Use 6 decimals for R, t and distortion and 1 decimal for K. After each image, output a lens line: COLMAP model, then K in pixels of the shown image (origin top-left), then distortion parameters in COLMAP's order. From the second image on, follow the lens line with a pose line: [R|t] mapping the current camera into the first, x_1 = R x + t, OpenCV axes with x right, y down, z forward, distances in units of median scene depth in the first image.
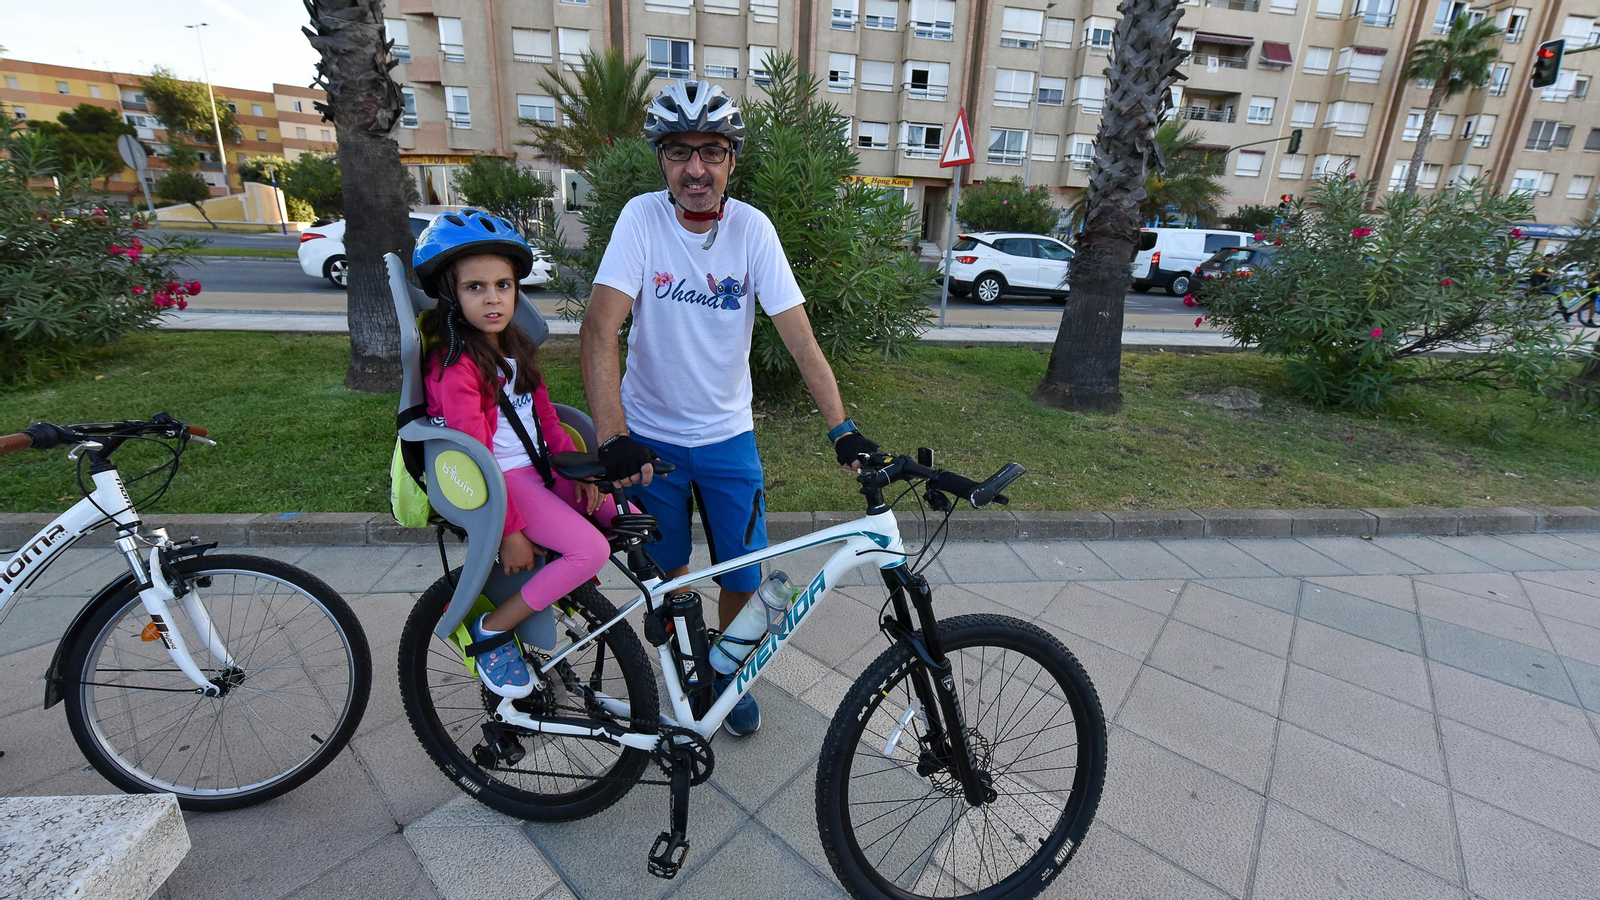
lens RADIAL K [[638.5, 0, 786.3], [0, 638.5, 436.6], [0, 0, 1]] dist [-0.003238, -0.001224]
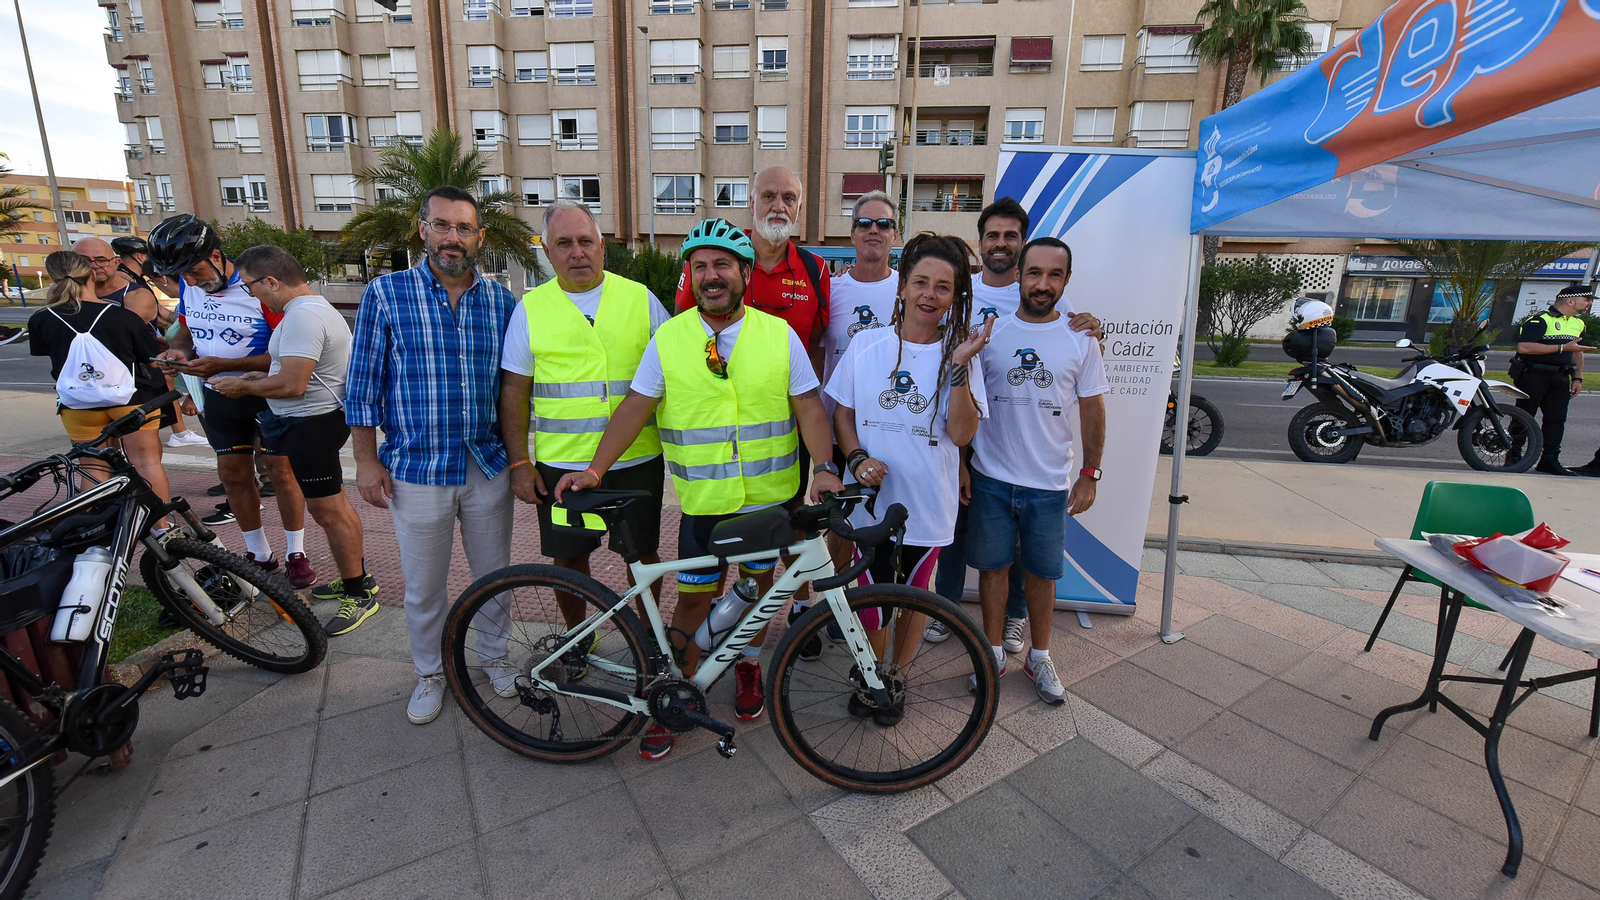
lens RADIAL K [[638.5, 0, 792.0], [0, 638.5, 442.2], [0, 0, 1]] dist [-0.003238, -0.001224]
pose [[0.959982, 0.040883, -0.277063, 0.770832], [-0.066050, 0.994432, -0.082117, -0.063391], [0.272163, 0.097131, 0.957336, 0.258347]]
